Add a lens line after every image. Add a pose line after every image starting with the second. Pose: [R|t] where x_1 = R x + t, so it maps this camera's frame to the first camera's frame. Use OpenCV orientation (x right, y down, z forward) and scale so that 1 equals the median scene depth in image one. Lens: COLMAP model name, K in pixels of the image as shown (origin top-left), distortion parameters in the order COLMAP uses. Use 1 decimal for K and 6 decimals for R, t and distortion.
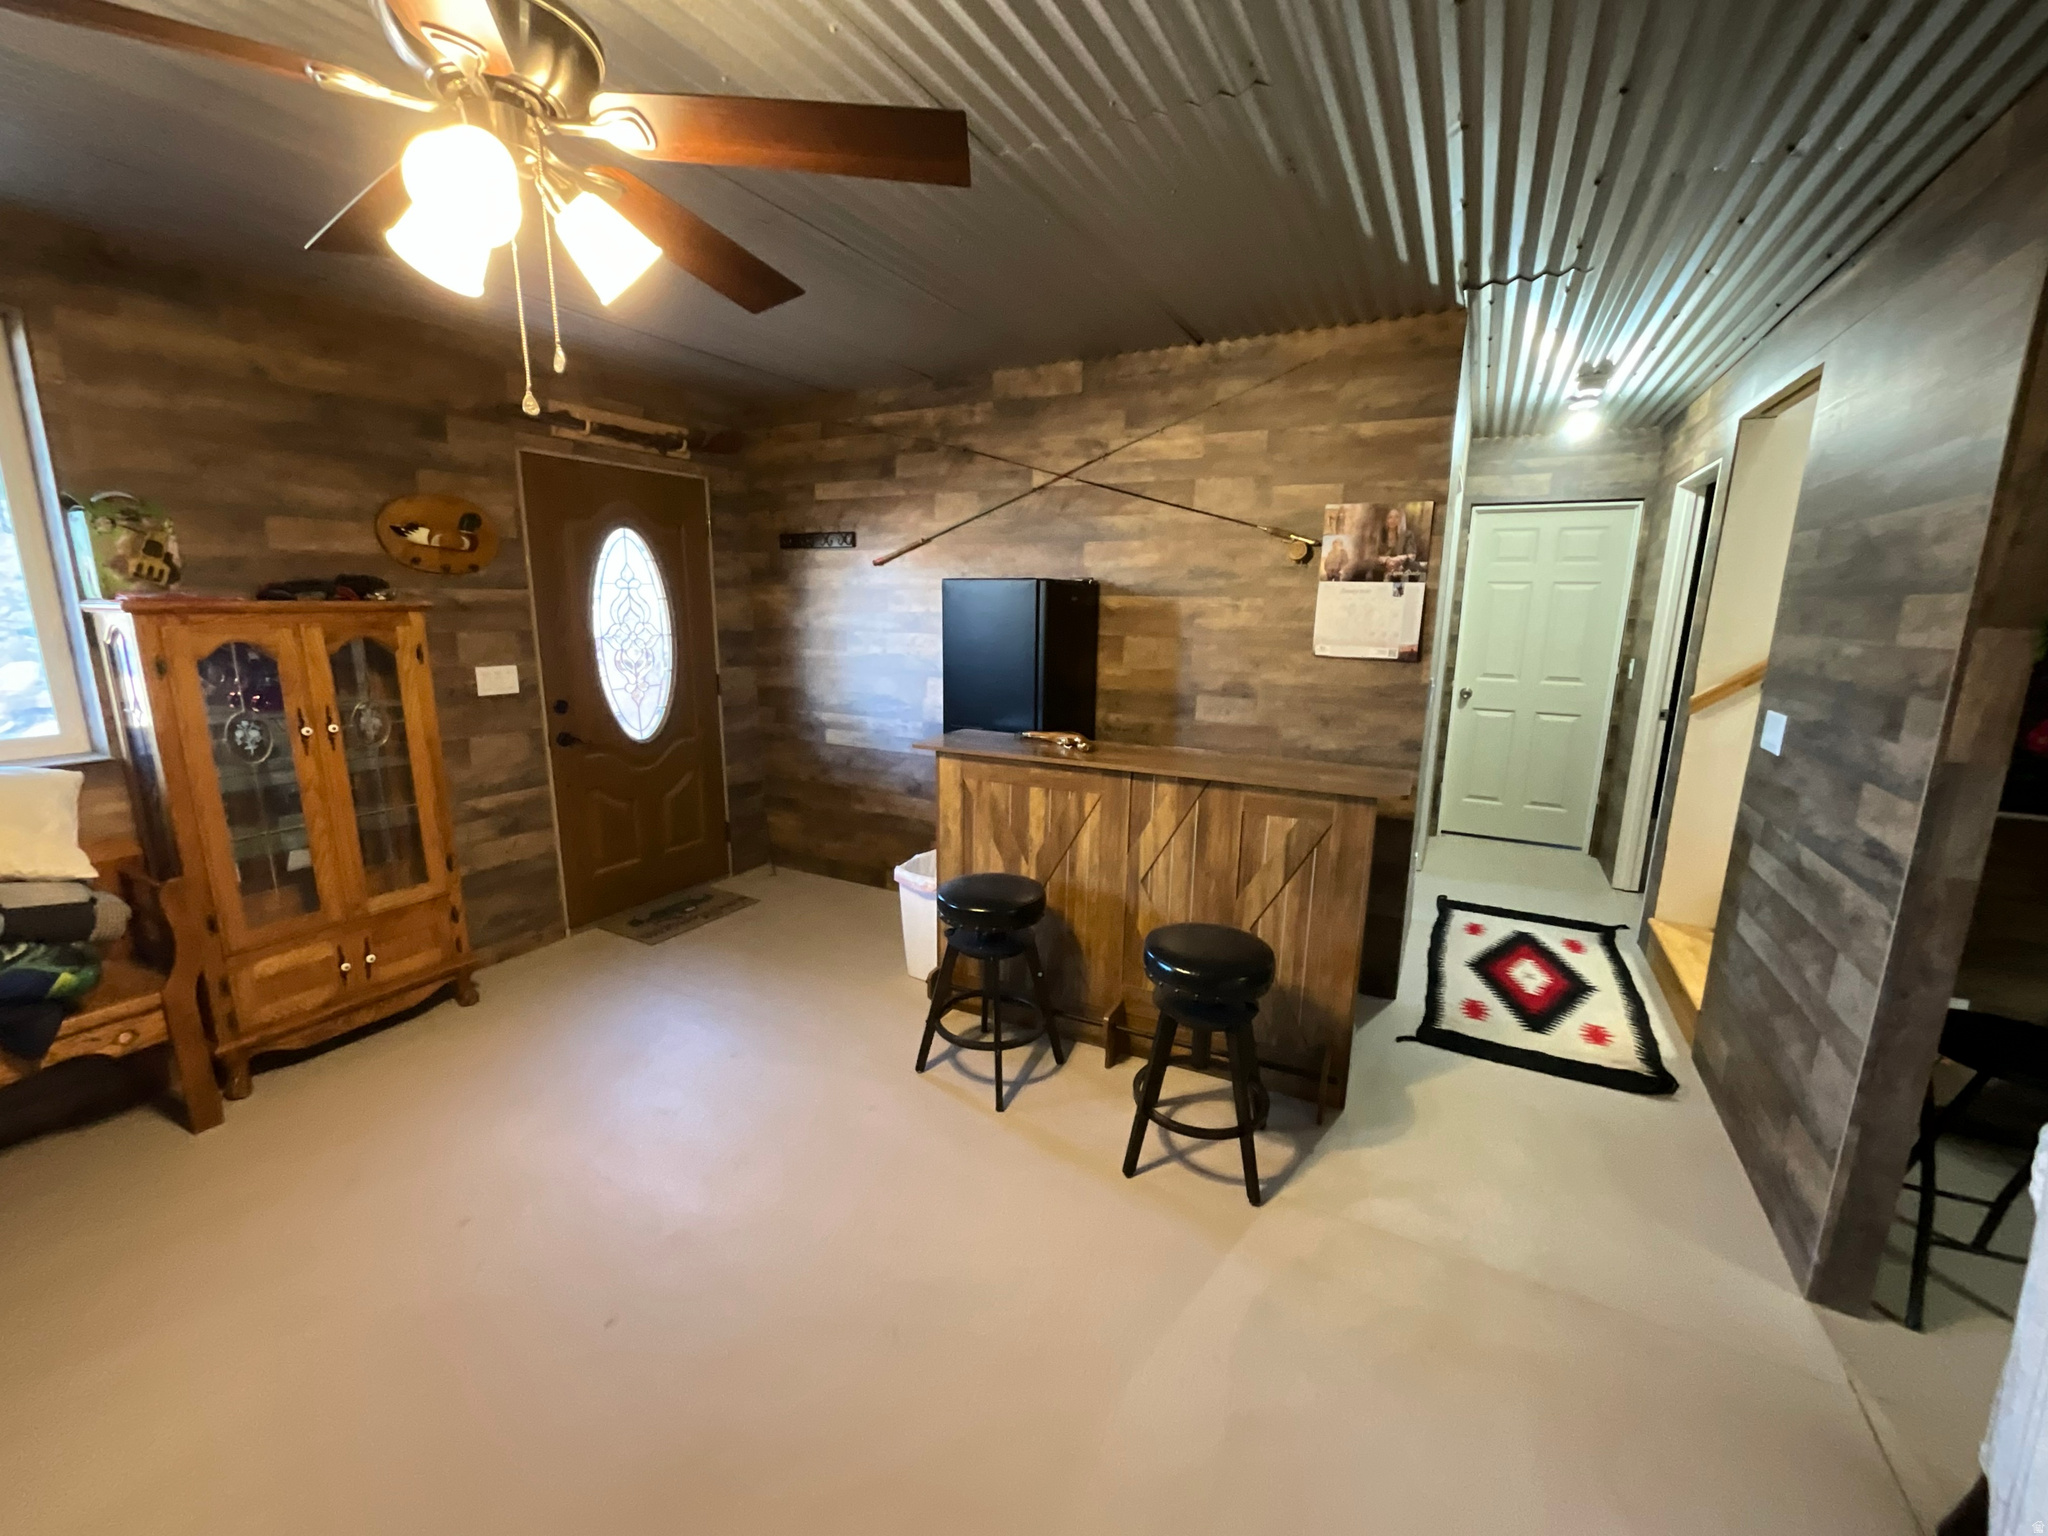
lens RADIAL K [[825.2, 0, 1017.4], [0, 825.2, 765.3], [0, 0, 1]] dist [-0.001835, -0.000308]
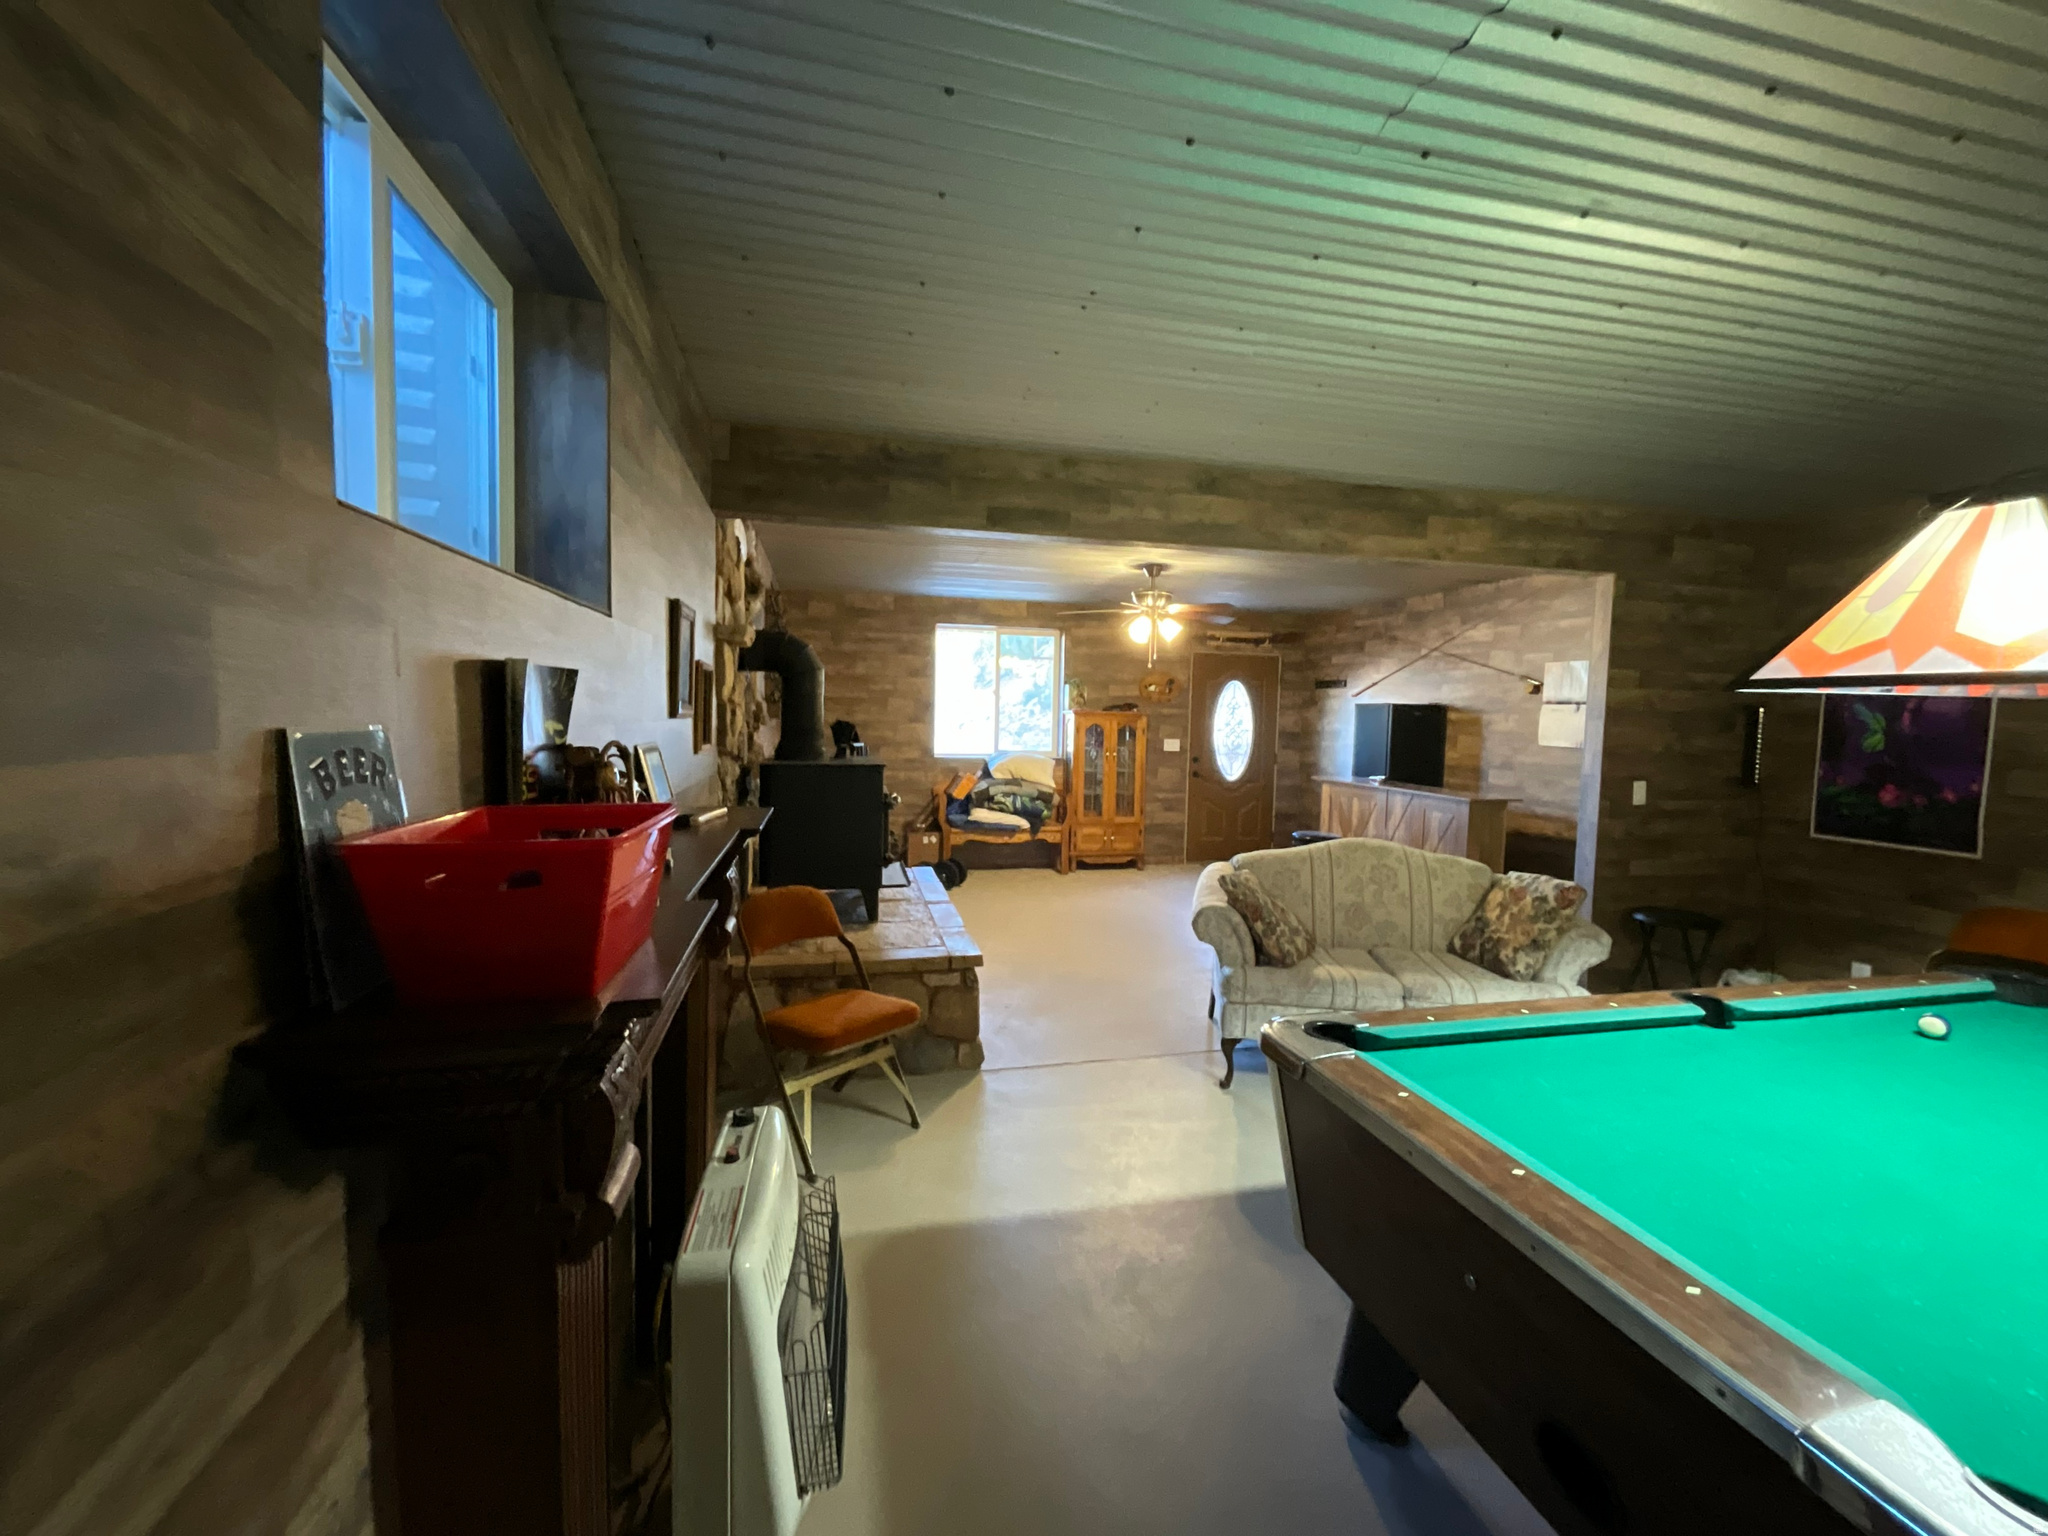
lens RADIAL K [[825.2, 0, 1024.1], [0, 825.2, 764.9], [0, 0, 1]] dist [-0.001835, -0.000308]
pose [[0.668223, 0.051650, -0.742166, 0.877309], [-0.163235, 0.983457, -0.078530, 0.212634], [0.725832, 0.173623, 0.665599, -0.913775]]
